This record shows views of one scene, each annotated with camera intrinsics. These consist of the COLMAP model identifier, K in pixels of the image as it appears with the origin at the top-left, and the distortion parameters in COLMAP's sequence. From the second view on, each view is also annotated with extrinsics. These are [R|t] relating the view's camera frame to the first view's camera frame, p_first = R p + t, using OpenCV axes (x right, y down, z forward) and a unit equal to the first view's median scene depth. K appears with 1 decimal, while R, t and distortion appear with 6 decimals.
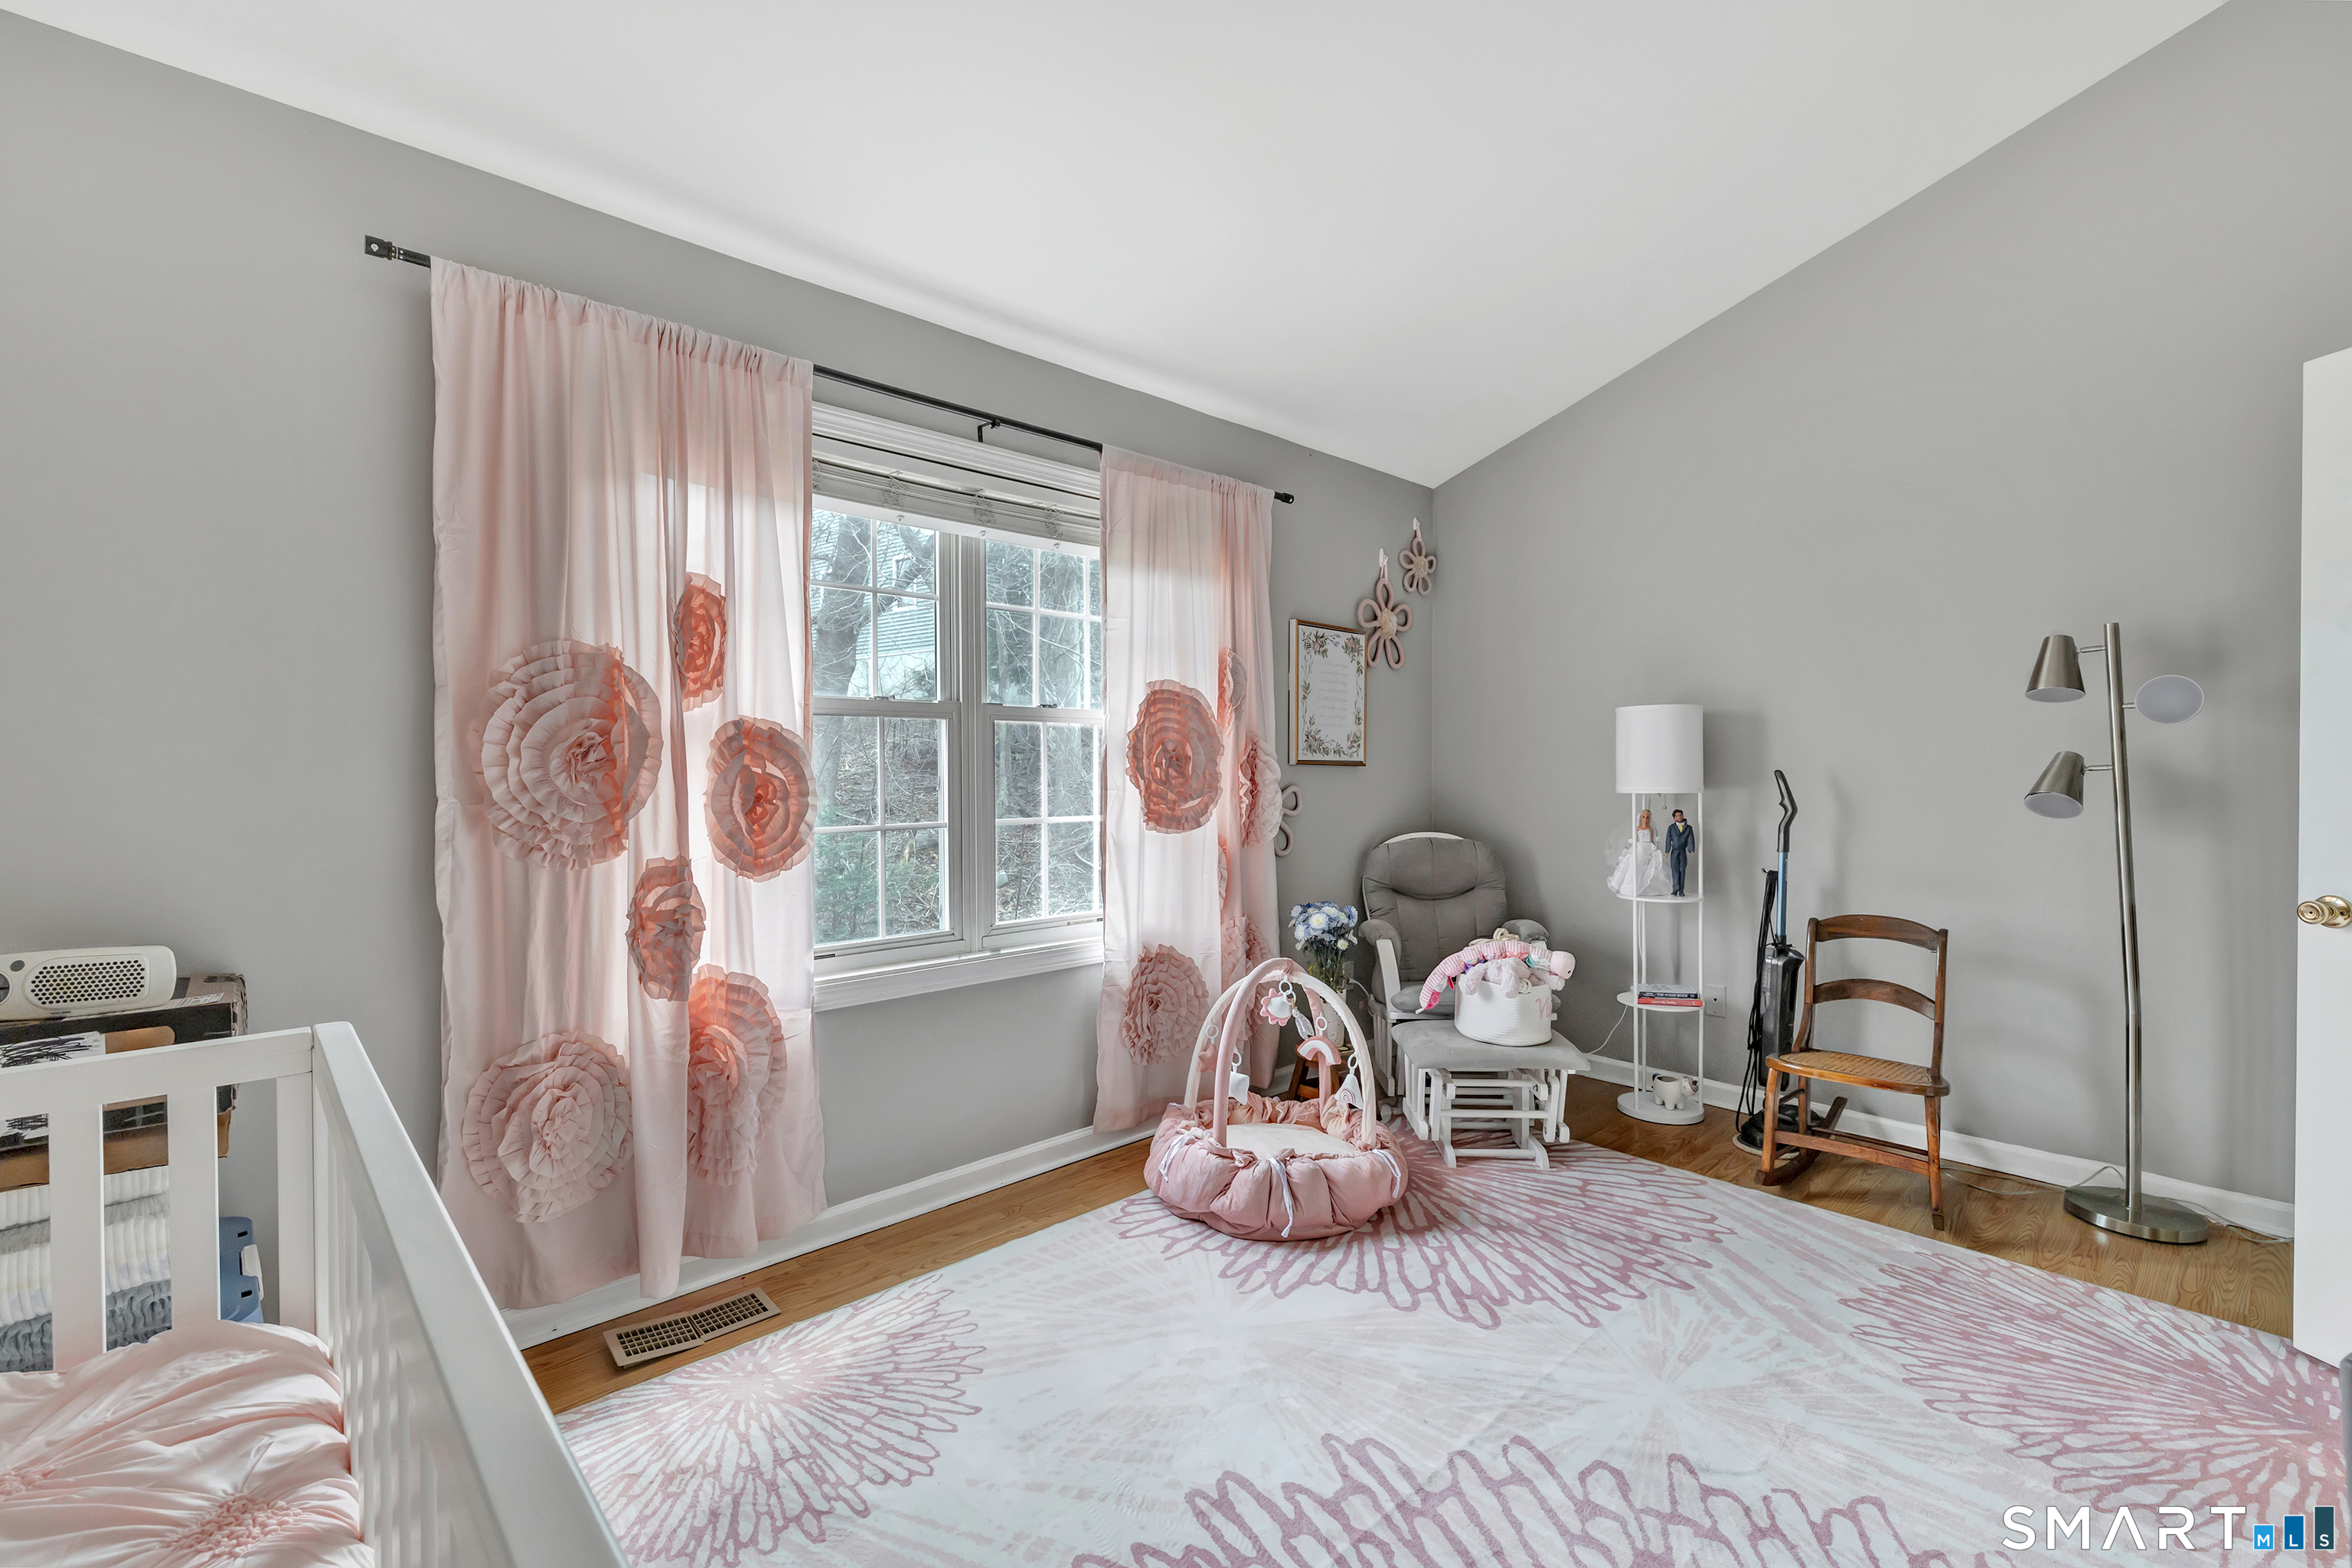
lens RADIAL K [[1020.0, 0, 1176.0], [0, 1020.0, 784.0], [0, 0, 1]] dist [-0.003299, 0.000056]
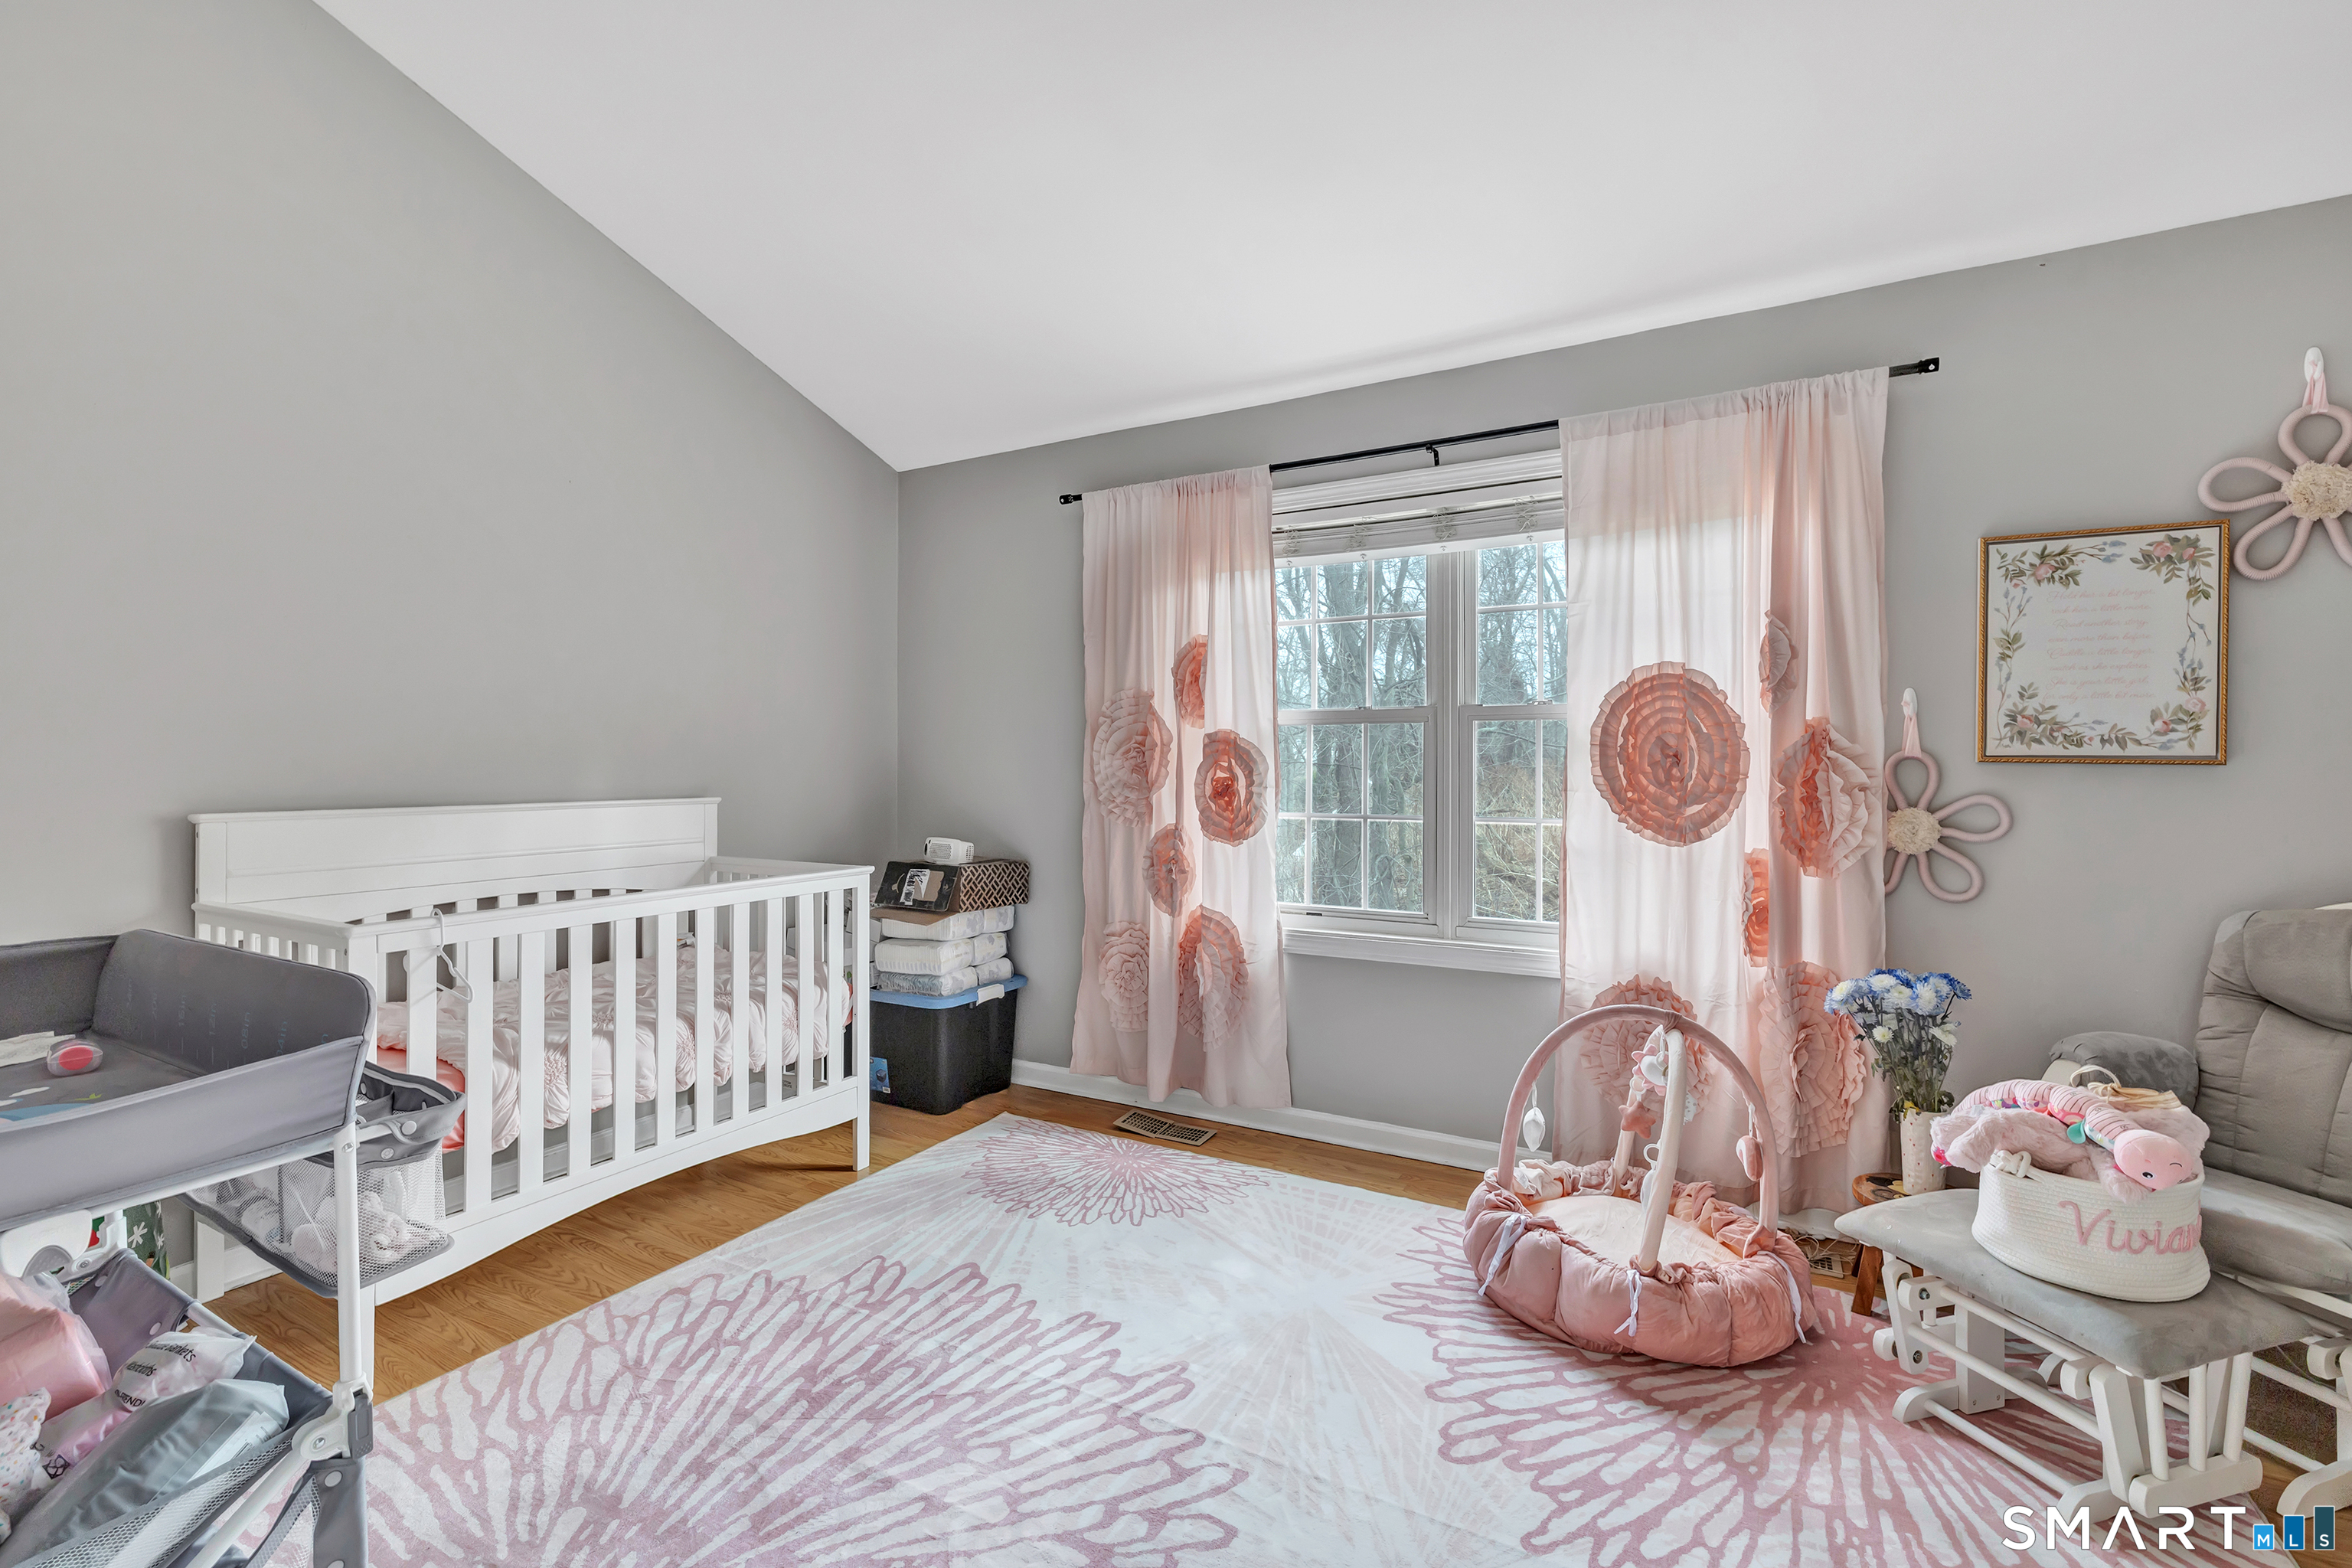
lens RADIAL K [[1056.9, 0, 1143.4], [0, 1056.9, 763.3], [0, 0, 1]] dist [-0.002512, -0.000072]
pose [[0.266050, -0.001743, -0.963958, 0.868400], [-0.018812, 0.999799, -0.007000, -0.005648], [0.963776, 0.019997, 0.265964, 0.439289]]
